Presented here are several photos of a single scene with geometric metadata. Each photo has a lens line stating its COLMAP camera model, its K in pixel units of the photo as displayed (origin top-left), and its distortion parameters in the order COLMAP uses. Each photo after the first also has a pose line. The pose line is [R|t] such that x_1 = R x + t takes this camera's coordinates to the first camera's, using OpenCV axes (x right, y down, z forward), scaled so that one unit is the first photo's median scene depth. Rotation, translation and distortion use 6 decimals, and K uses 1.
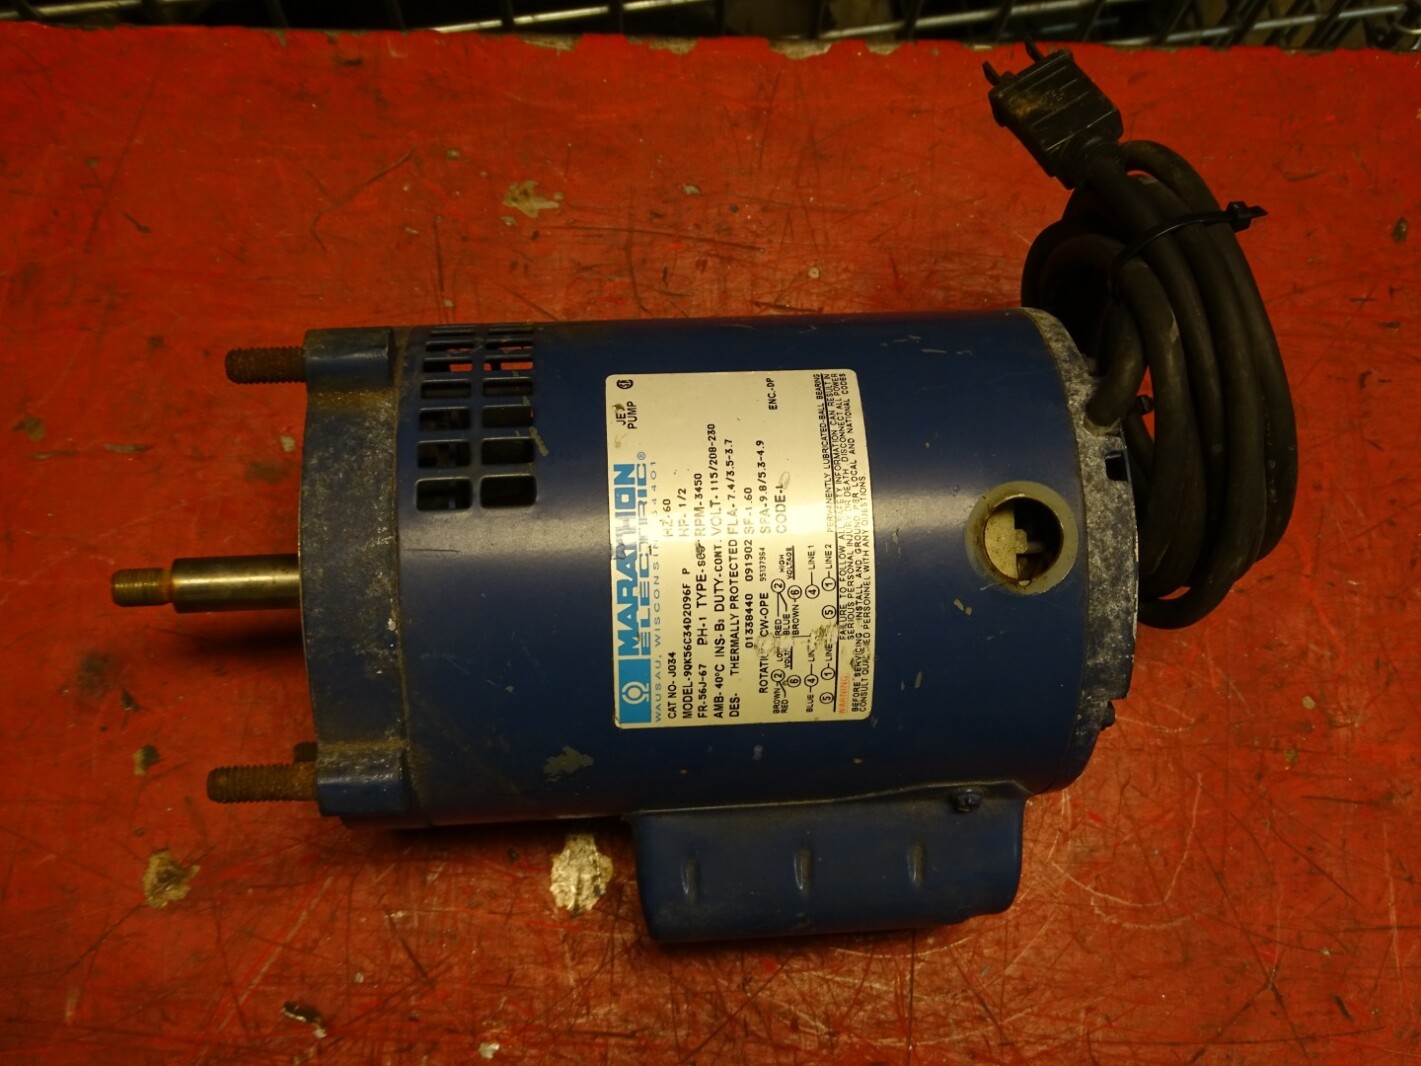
lens RADIAL K [[1594.4, 0, 706.4], [0, 1594.4, 580.1], [0, 0, 1]] dist [-0.052752, 0.002316]
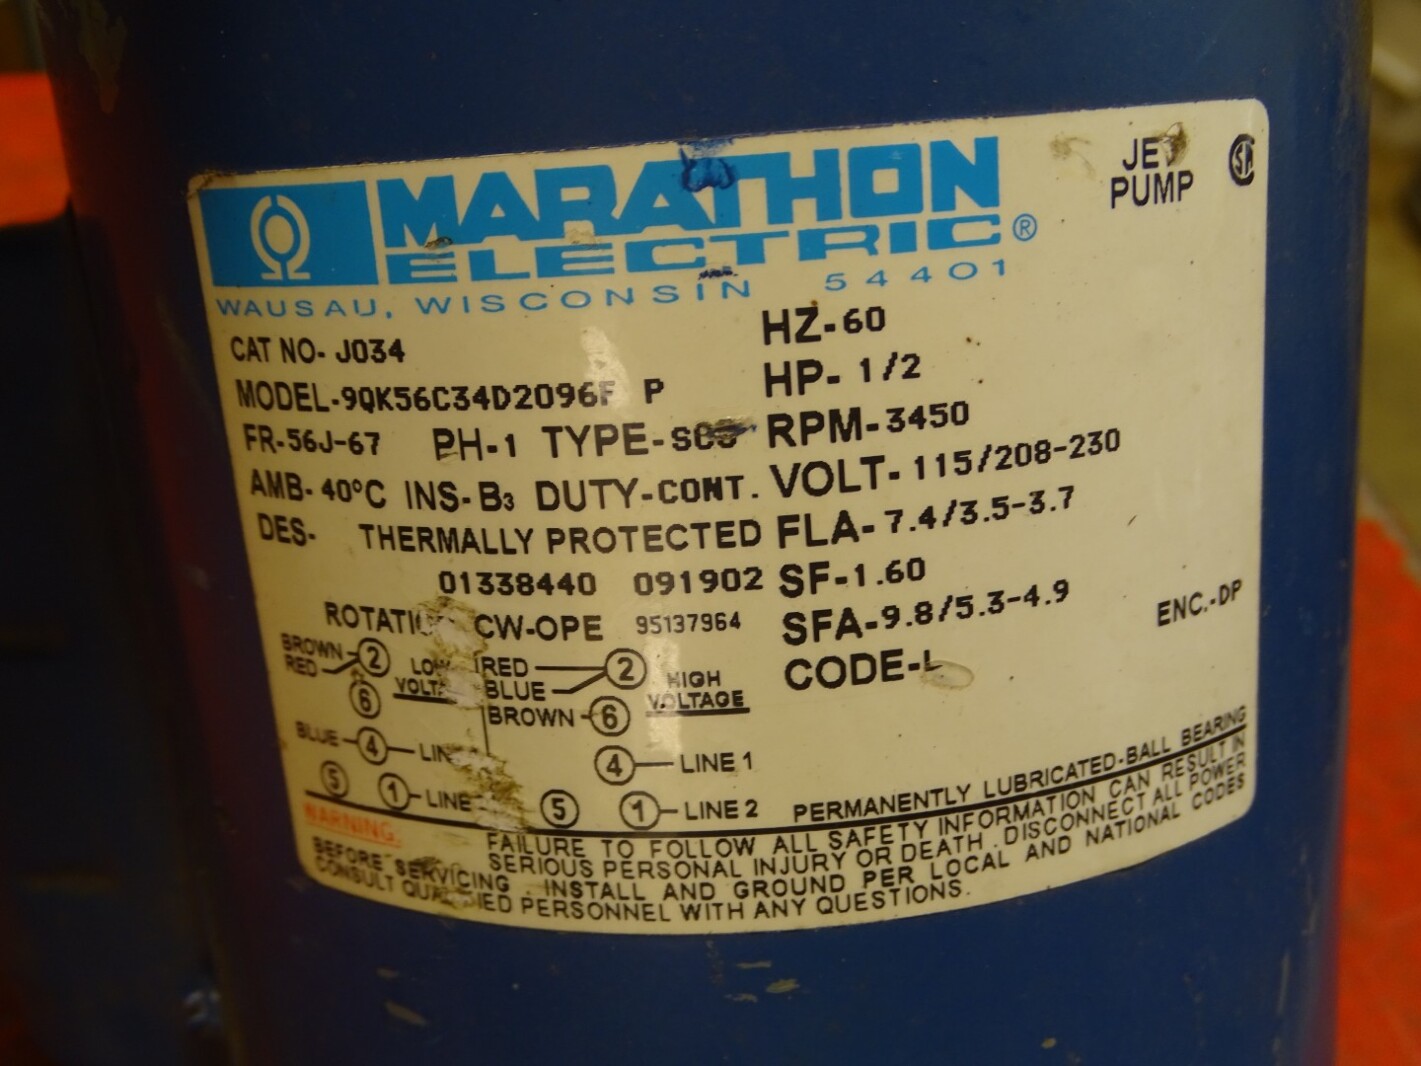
lens RADIAL K [[1594.4, 0, 706.4], [0, 1594.4, 580.1], [0, 0, 1]] dist [-0.052752, 0.002316]
pose [[0.040475, 0.974005, 0.222882, -0.045426], [-0.996988, 0.024600, 0.073548, -0.037467], [0.066153, -0.225188, 0.972067, 0.682829]]
